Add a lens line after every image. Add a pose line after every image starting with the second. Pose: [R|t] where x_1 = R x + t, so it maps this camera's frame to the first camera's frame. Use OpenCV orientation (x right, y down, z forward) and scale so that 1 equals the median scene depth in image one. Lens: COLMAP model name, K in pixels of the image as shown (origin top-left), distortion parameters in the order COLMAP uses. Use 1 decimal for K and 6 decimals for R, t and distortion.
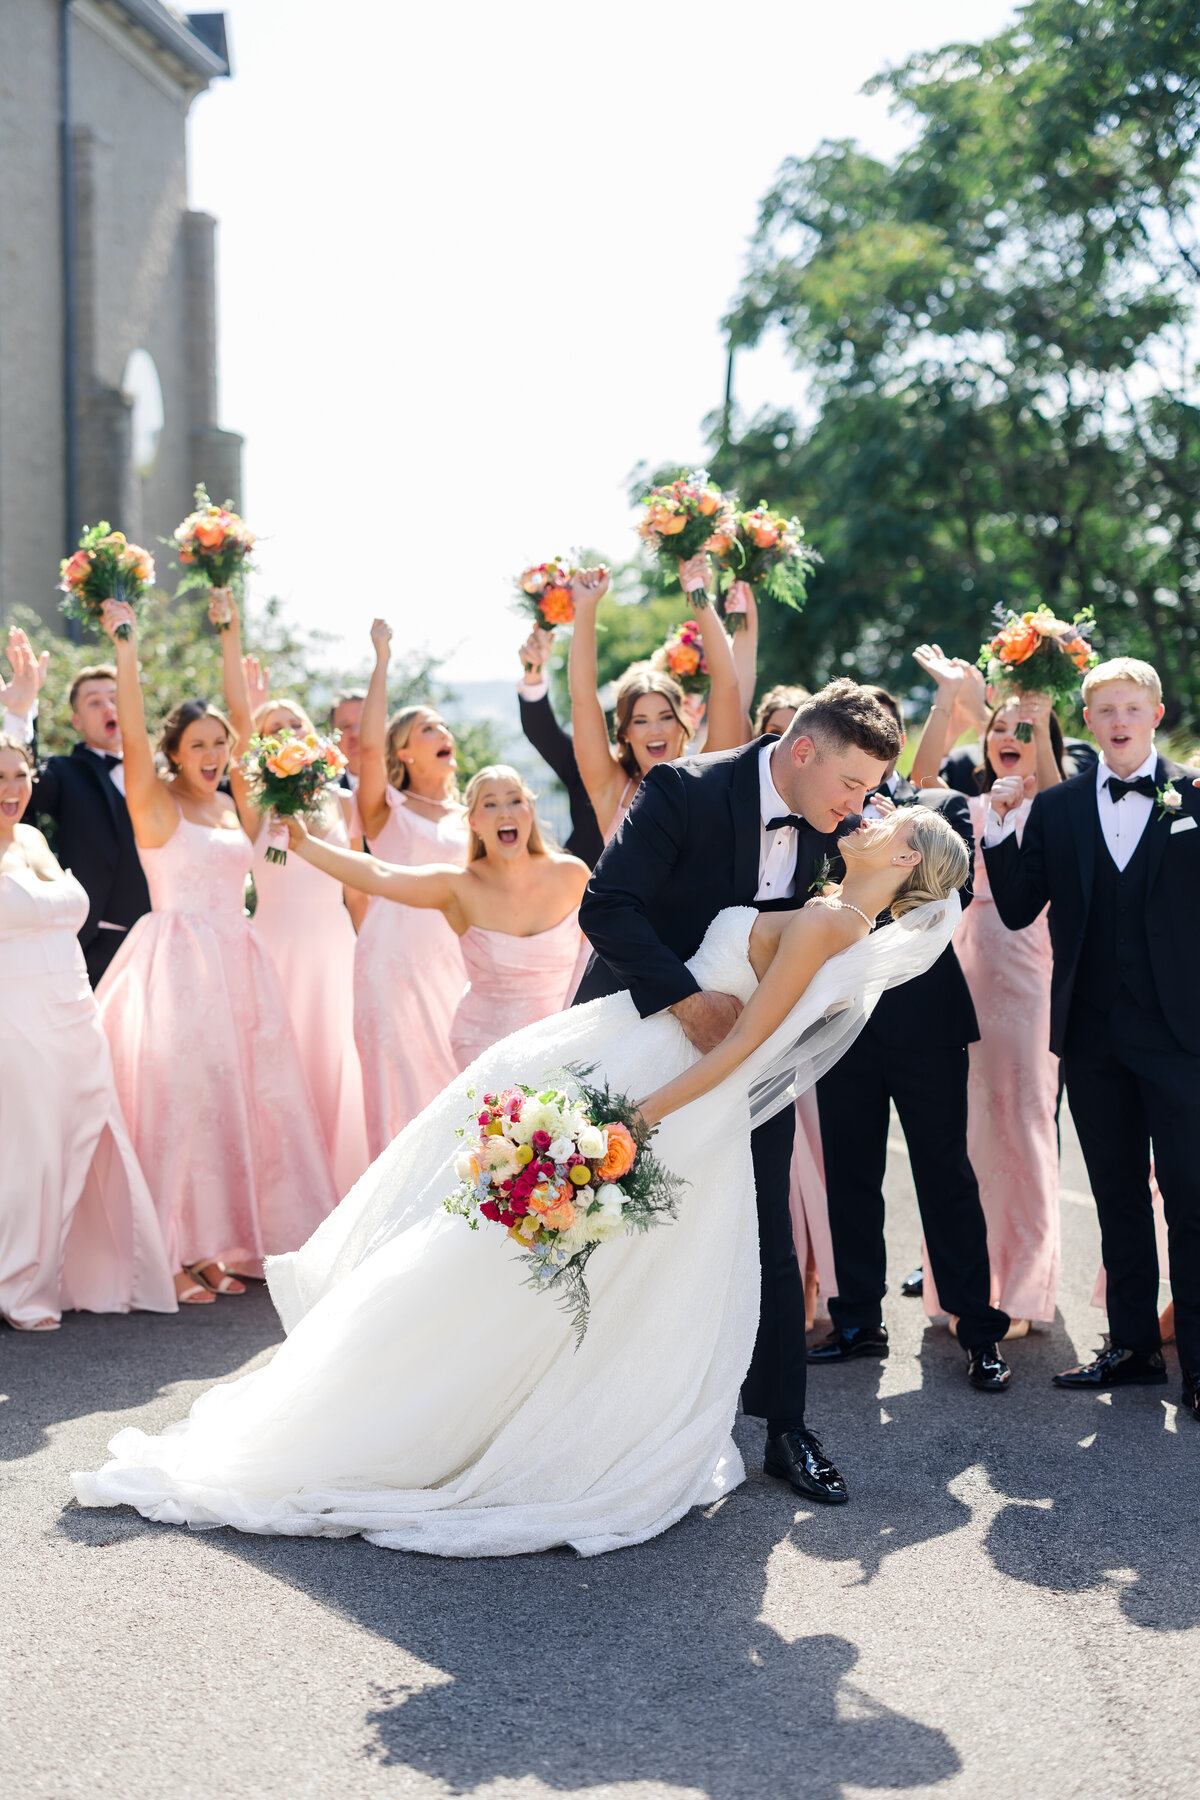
lens RADIAL K [[2525.2, 0, 556.0], [0, 2525.2, 901.9], [0, 0, 1]] dist [0.051198, -0.067233]
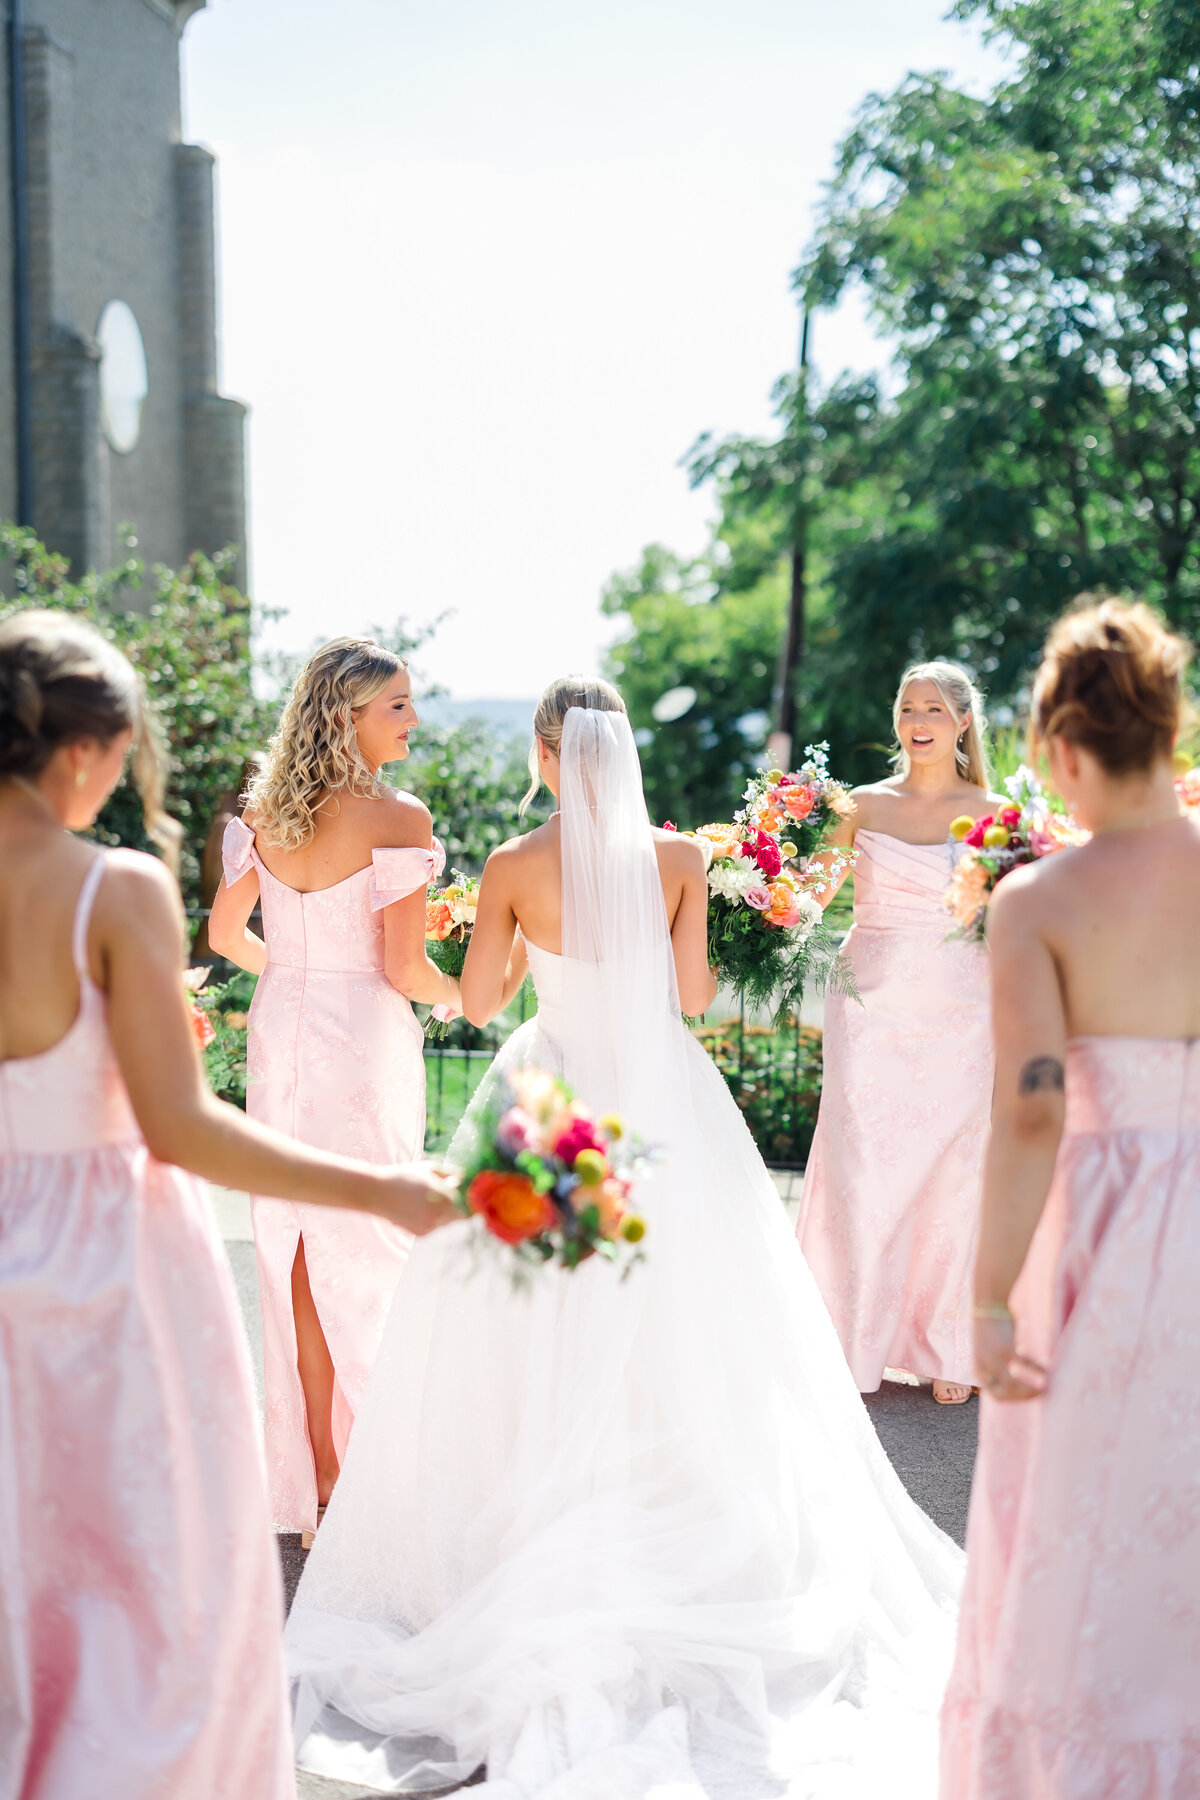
lens RADIAL K [[2607.3, 0, 600.0], [0, 2607.3, 900.0], [0, 0, 1]] dist [0.026439, -0.045361]
pose [[0.999903, -0.002520, -0.013664, 0.010267], [0.002392, 0.999954, -0.009338, -0.004481], [0.013687, 0.009304, 0.999863, 0.101546]]
